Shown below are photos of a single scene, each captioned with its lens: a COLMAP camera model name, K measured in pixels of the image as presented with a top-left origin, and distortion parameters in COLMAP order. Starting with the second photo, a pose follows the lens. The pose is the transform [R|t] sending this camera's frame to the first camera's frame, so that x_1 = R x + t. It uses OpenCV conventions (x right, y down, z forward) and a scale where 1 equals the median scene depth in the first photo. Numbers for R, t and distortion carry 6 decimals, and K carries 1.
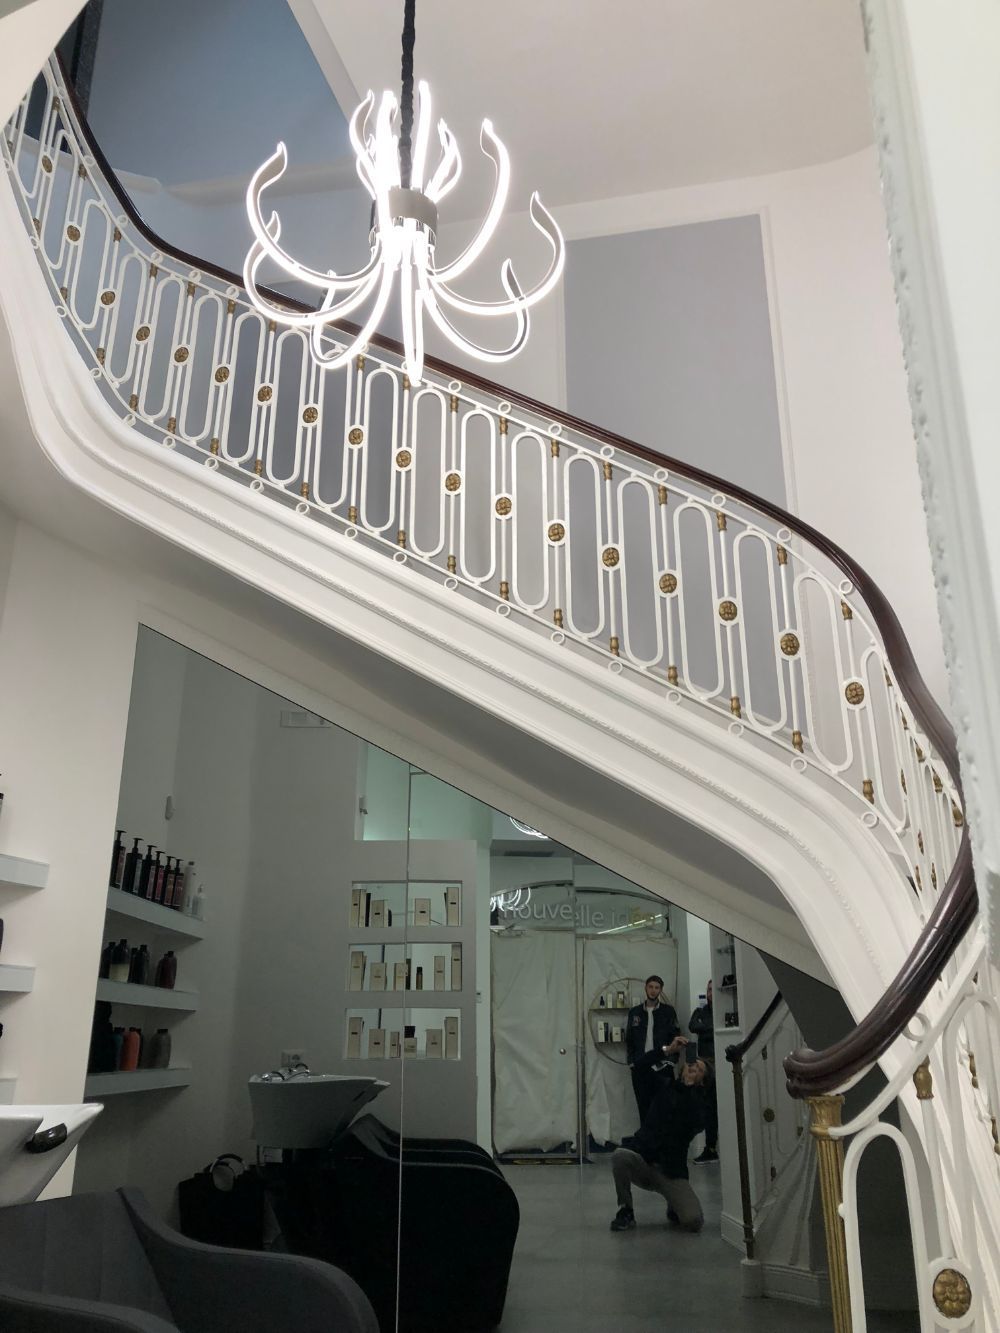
lens RADIAL K [[1048.9, 0, 498.3], [0, 1048.9, 711.3], [0, 0, 1]] dist [0.004651, -0.000069]
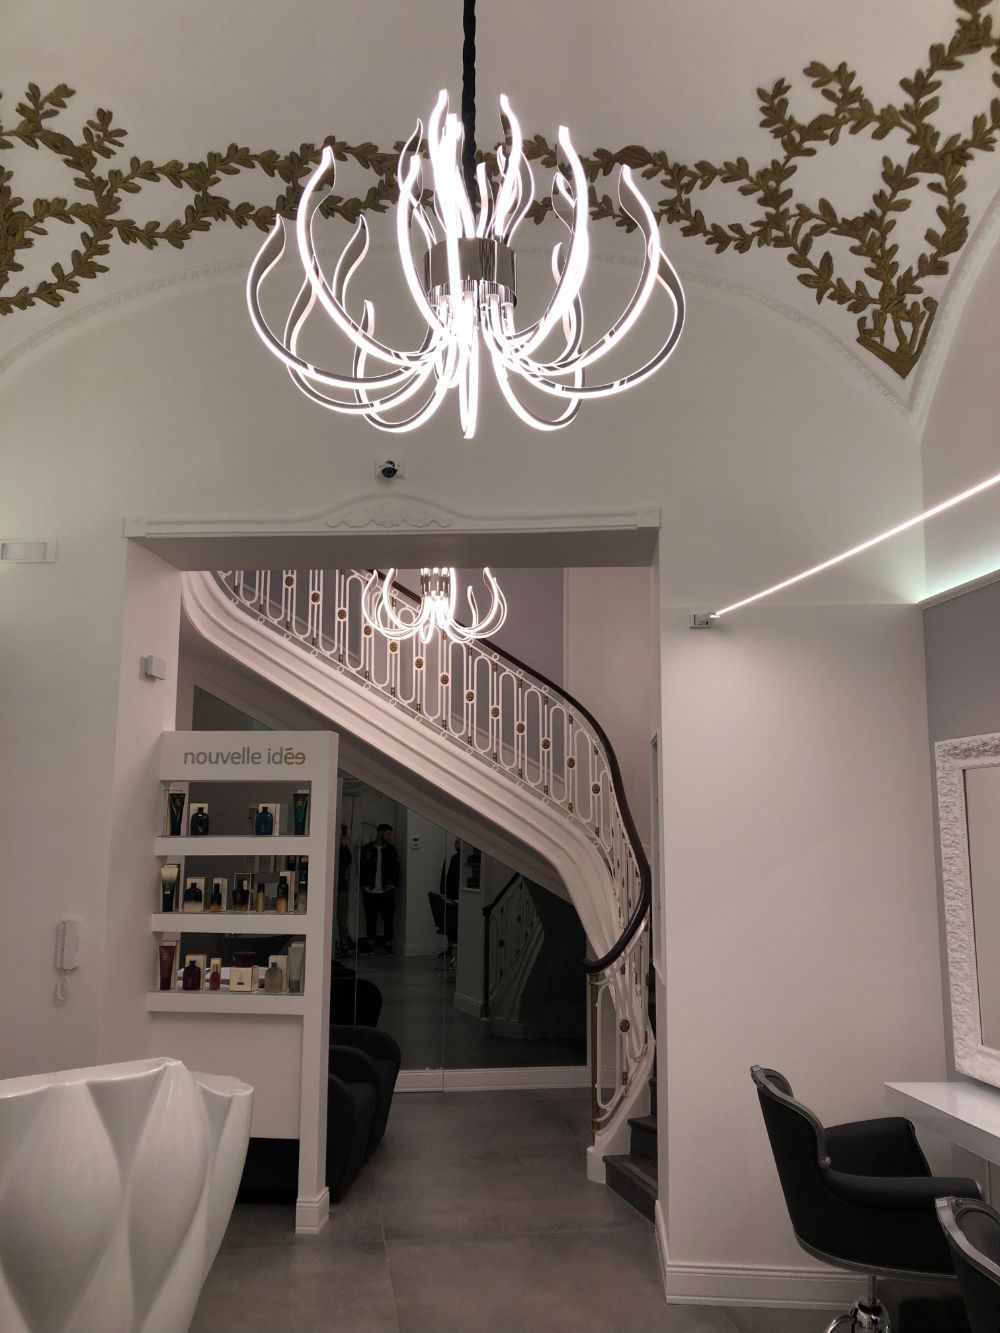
lens RADIAL K [[1099.3, 0, 500.0], [0, 1099.3, 666.5], [0, 0, 1]] dist [0.002231, -0.009992]
pose [[0.938194, 0.051170, 0.342307, -0.617259], [-0.110007, 0.981811, 0.154740, -0.557033], [-0.328163, -0.182833, 0.926758, -0.989917]]
